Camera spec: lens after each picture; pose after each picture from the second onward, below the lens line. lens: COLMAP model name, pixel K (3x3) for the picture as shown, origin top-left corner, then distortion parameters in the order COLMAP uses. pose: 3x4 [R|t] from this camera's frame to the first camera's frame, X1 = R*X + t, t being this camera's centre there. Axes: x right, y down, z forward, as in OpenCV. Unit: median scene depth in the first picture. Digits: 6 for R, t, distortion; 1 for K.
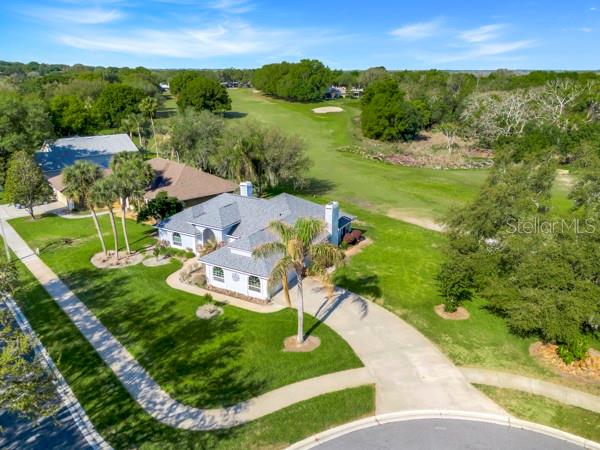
lens RADIAL K [[431.5, 0, 300.0], [0, 431.5, 225.0], [0, 0, 1]] dist [0.002877, -0.000113]
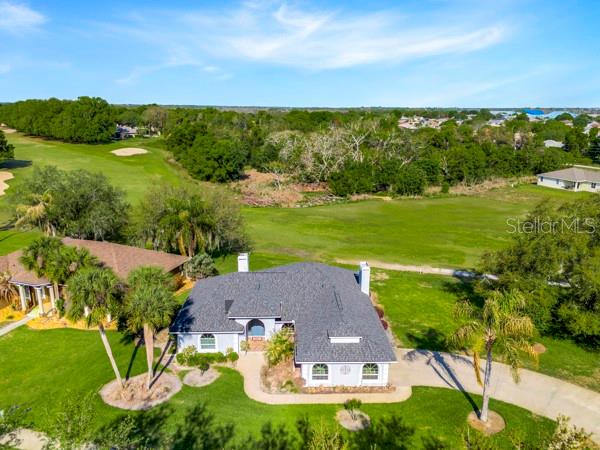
lens RADIAL K [[431.5, 0, 300.0], [0, 431.5, 225.0], [0, 0, 1]] dist [0.002877, -0.000113]
pose [[0.862494, -0.121499, 0.491266, -0.136515], [0.158058, 0.986864, -0.033425, -0.034069], [-0.480752, 0.106477, 0.870368, 0.052859]]
